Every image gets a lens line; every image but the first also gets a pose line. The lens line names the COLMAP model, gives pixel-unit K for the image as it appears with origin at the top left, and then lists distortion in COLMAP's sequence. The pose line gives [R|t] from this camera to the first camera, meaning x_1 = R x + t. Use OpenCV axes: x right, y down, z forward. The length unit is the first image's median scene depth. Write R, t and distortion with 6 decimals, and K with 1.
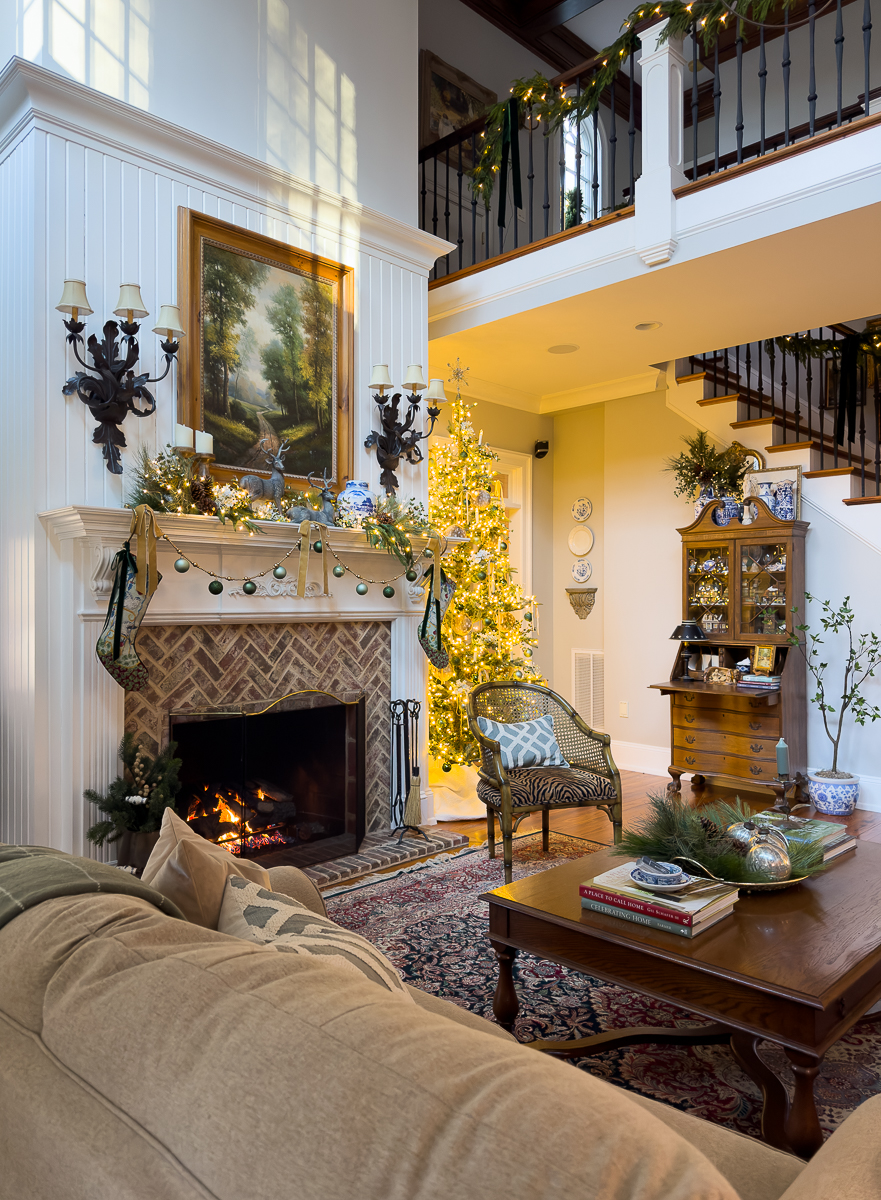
lens RADIAL K [[864.5, 0, 441.3], [0, 864.5, 592.5], [0, 0, 1]] dist [0.098757, -0.061945]
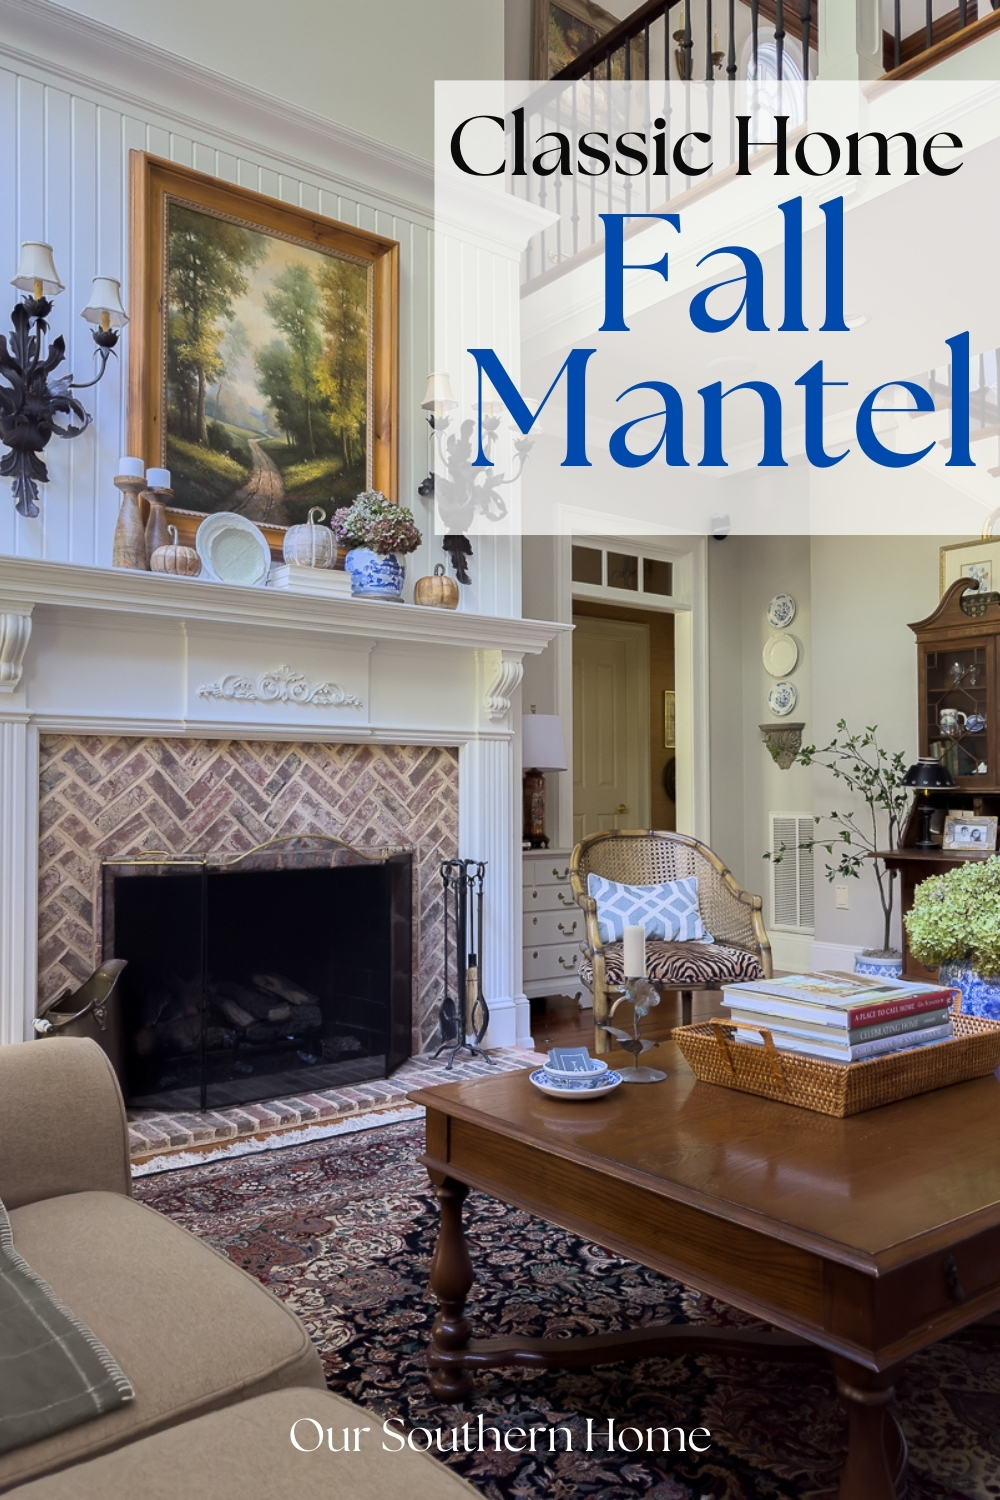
lens RADIAL K [[1166.8, 0, 504.2], [0, 1166.8, 740.8], [0, 0, 1]] dist [0.001454, 0.022954]
pose [[0.992386, -0.007774, -0.122924, 0.100247], [0.004658, 0.999661, -0.025615, 0.056910], [0.123082, 0.024847, 0.992085, 0.094300]]
